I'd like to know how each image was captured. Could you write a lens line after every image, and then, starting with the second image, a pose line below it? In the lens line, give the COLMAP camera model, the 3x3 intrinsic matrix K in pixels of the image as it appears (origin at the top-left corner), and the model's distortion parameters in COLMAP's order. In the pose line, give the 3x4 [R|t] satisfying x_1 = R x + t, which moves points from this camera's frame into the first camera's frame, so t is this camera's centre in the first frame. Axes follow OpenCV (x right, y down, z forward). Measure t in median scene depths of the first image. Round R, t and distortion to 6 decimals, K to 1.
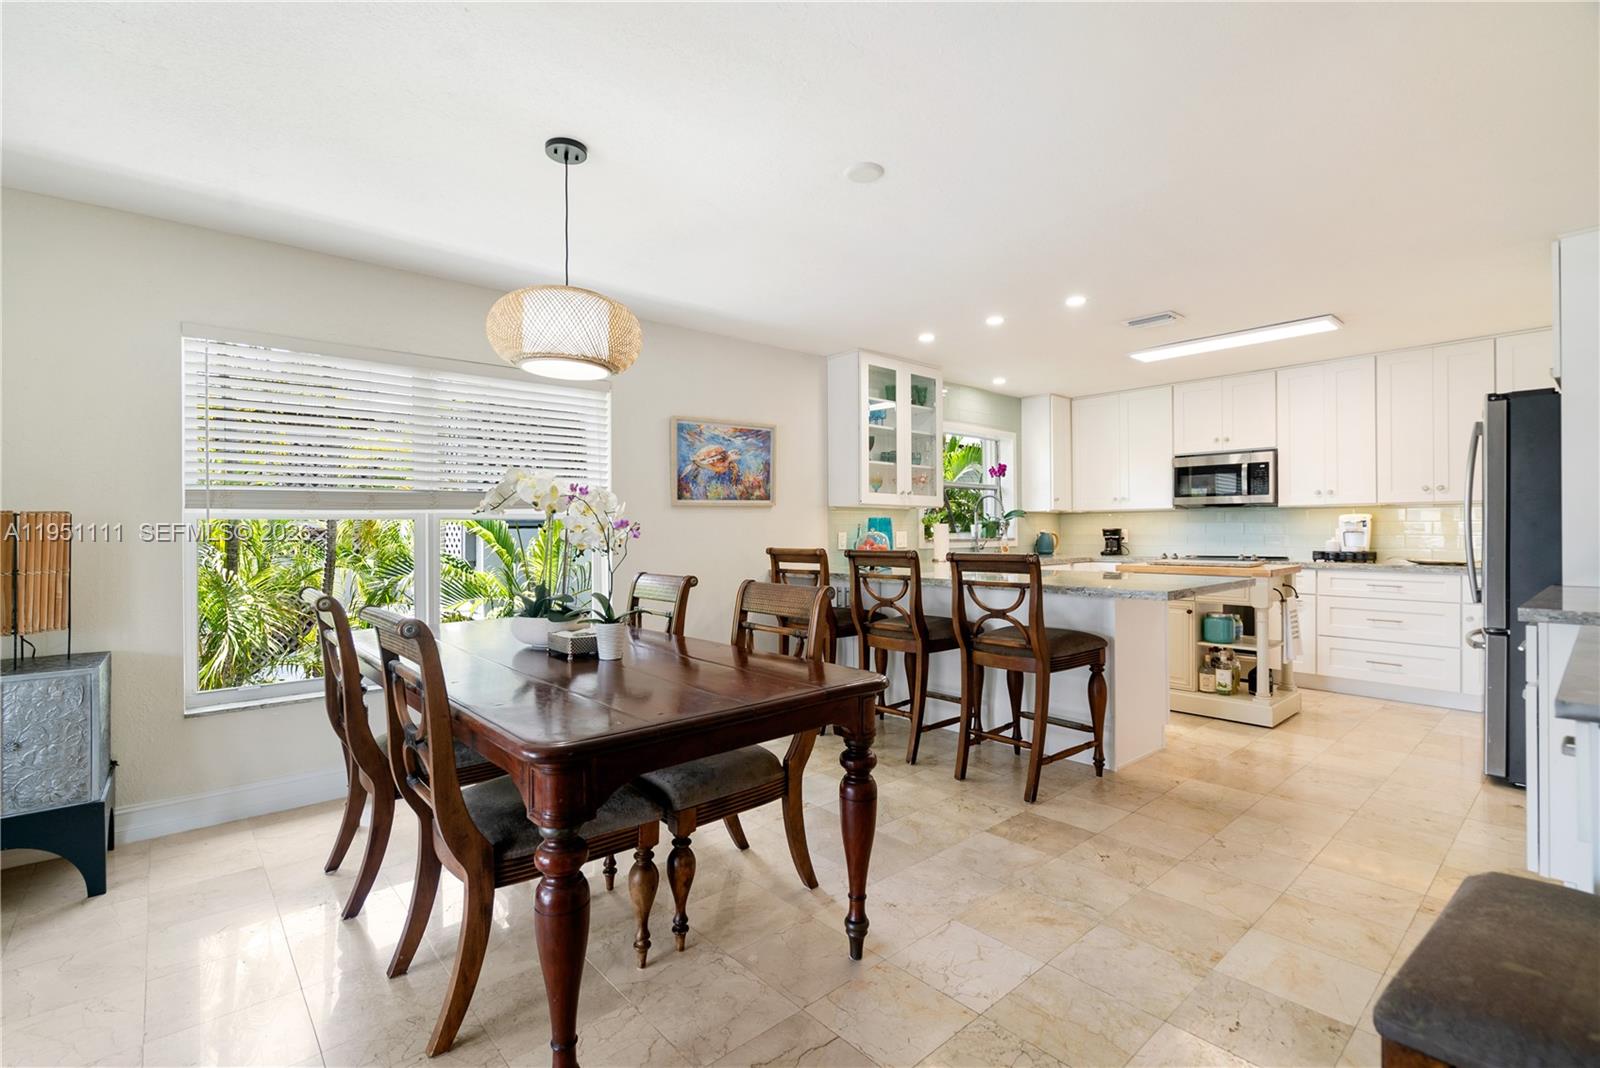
lens RADIAL K [[733.4, 0, 790.7], [0, 733.4, 524.2], [0, 0, 1]] dist [-0.000157, 0.000124]
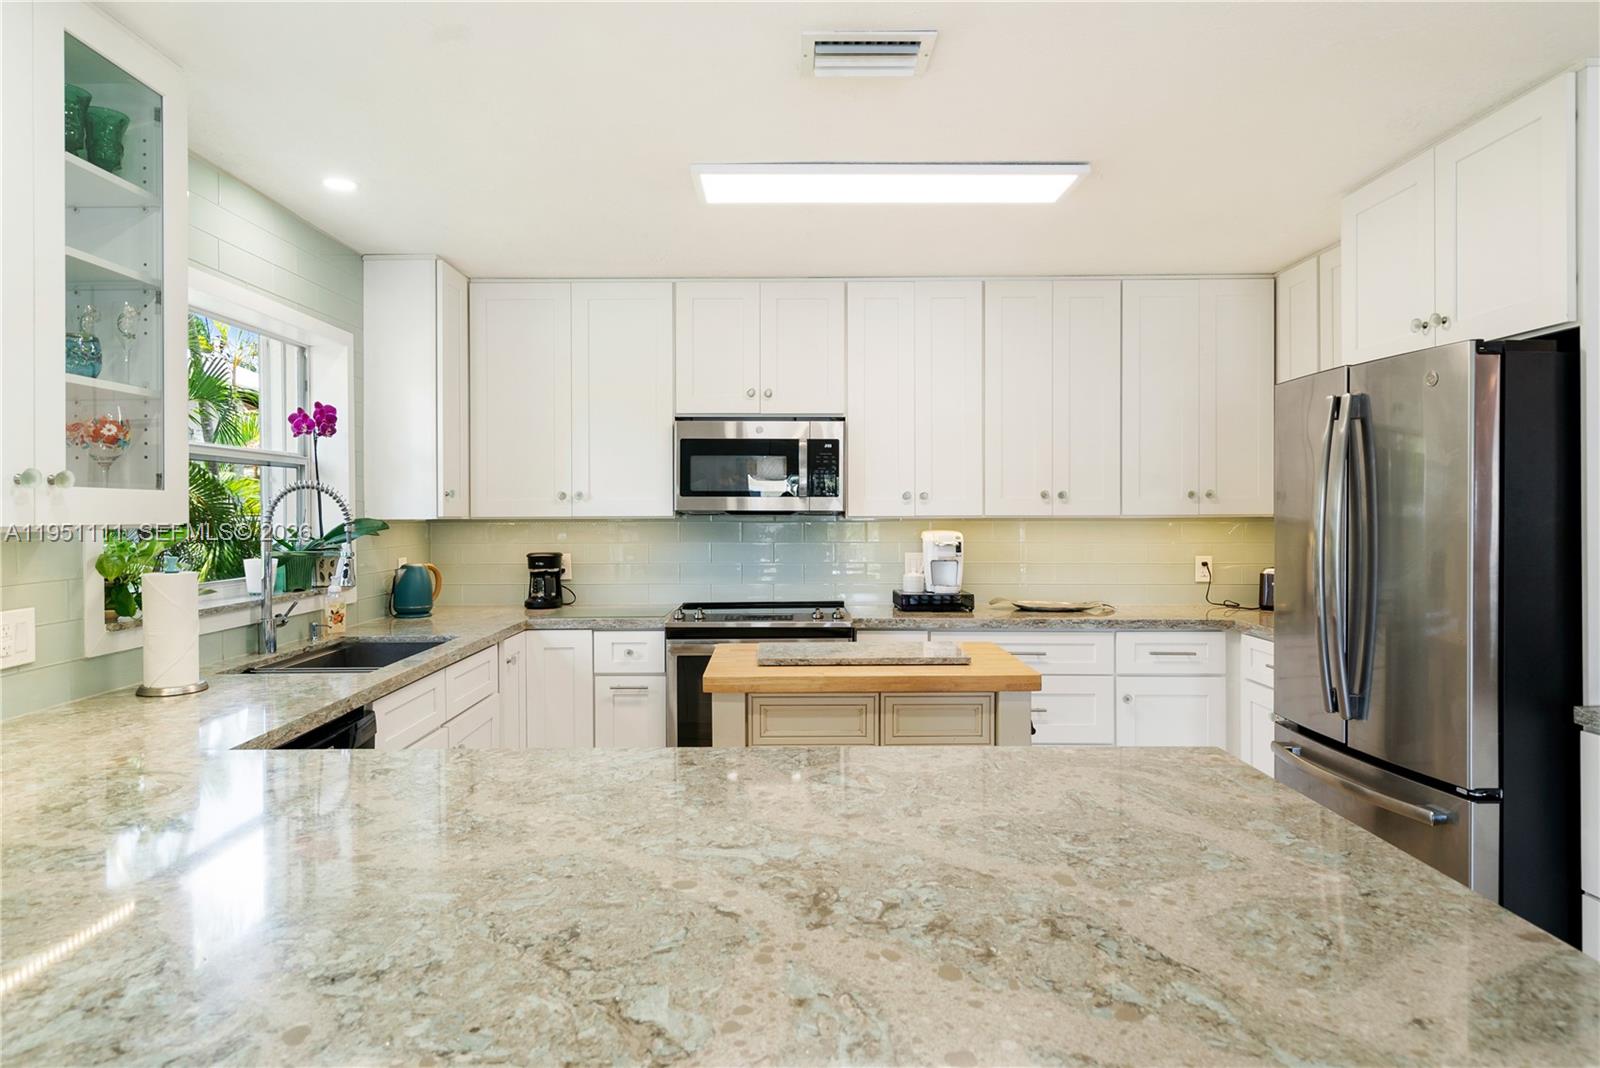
lens RADIAL K [[956.2, 0, 796.9], [0, 956.2, 508.6], [0, 0, 1]] dist [-0.002498, -0.001085]
pose [[0.659168, 0.002969, 0.751990, 0.072721], [-0.007122, 0.999972, 0.002295, -0.031758], [-0.751962, -0.006869, 0.659171, 0.520535]]
